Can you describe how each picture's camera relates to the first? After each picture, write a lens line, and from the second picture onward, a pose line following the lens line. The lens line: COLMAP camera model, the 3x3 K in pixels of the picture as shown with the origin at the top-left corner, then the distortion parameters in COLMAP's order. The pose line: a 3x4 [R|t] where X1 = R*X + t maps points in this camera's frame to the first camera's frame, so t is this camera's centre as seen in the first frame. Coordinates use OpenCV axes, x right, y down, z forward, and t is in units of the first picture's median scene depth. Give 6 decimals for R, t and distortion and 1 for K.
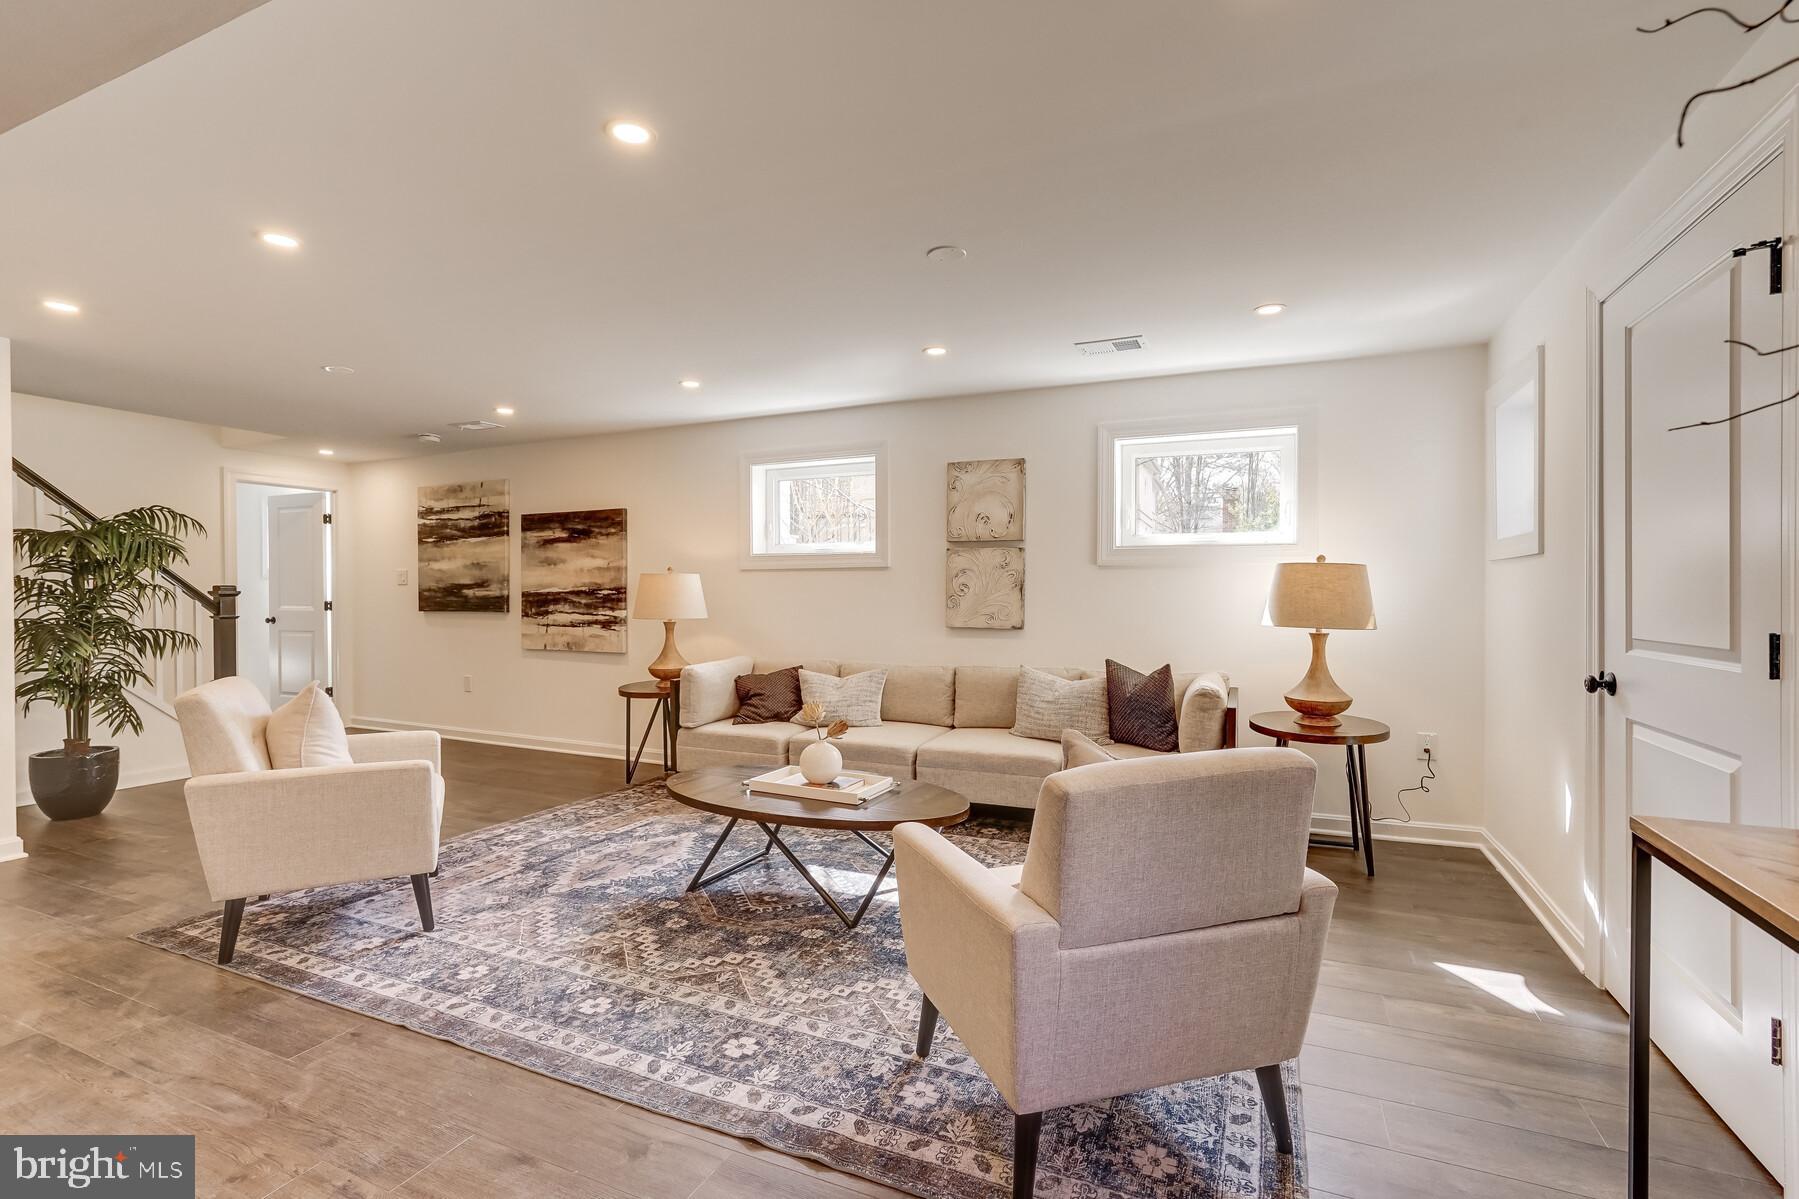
lens RADIAL K [[822.2, 0, 891.3], [0, 822.2, 602.2], [0, 0, 1]] dist [-0.015143, 0.004762]
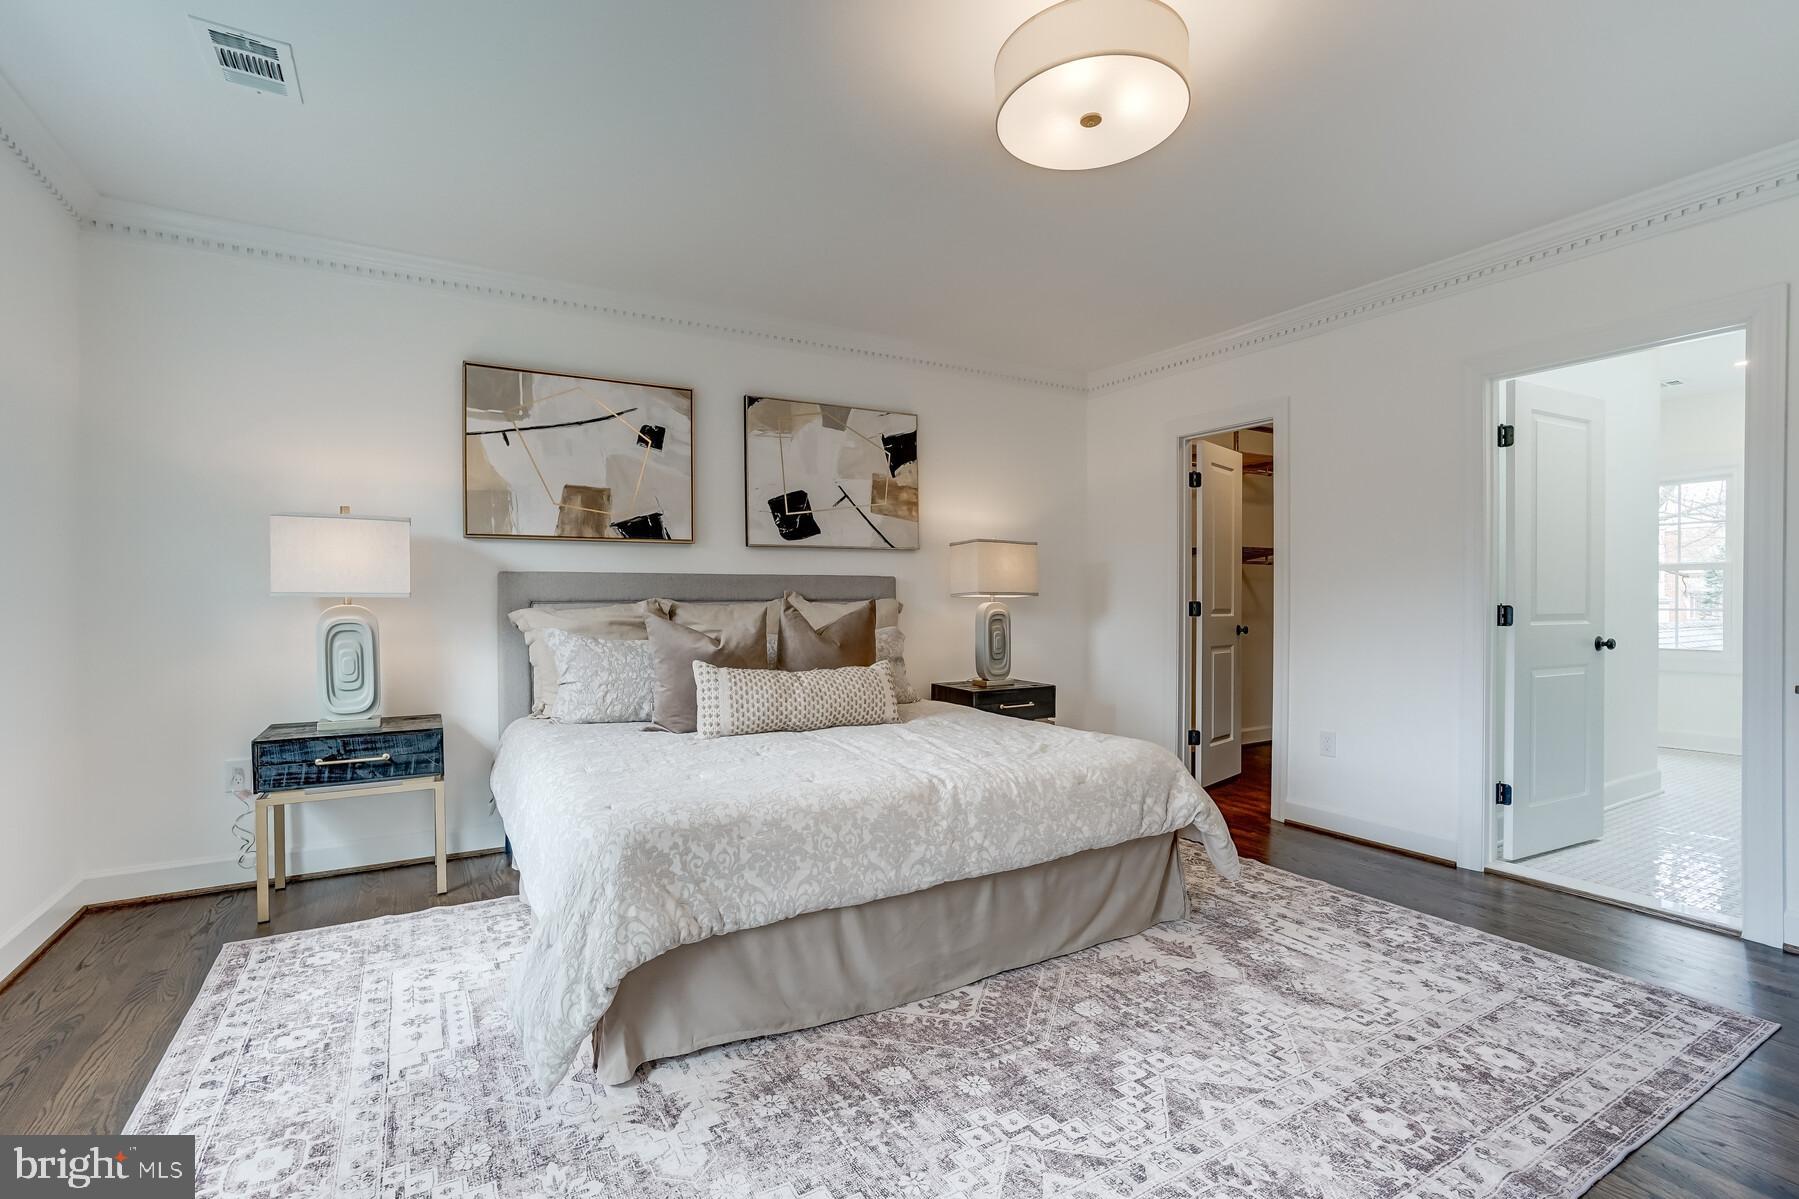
lens RADIAL K [[822.2, 0, 895.8], [0, 822.2, 597.4], [0, 0, 1]] dist [-0.015143, 0.004762]
pose [[0.572210, -0.004716, 0.820094, -1.030745], [0.000026, 0.999984, 0.005732, -0.009436], [-0.820107, -0.003259, 0.572201, 0.827108]]
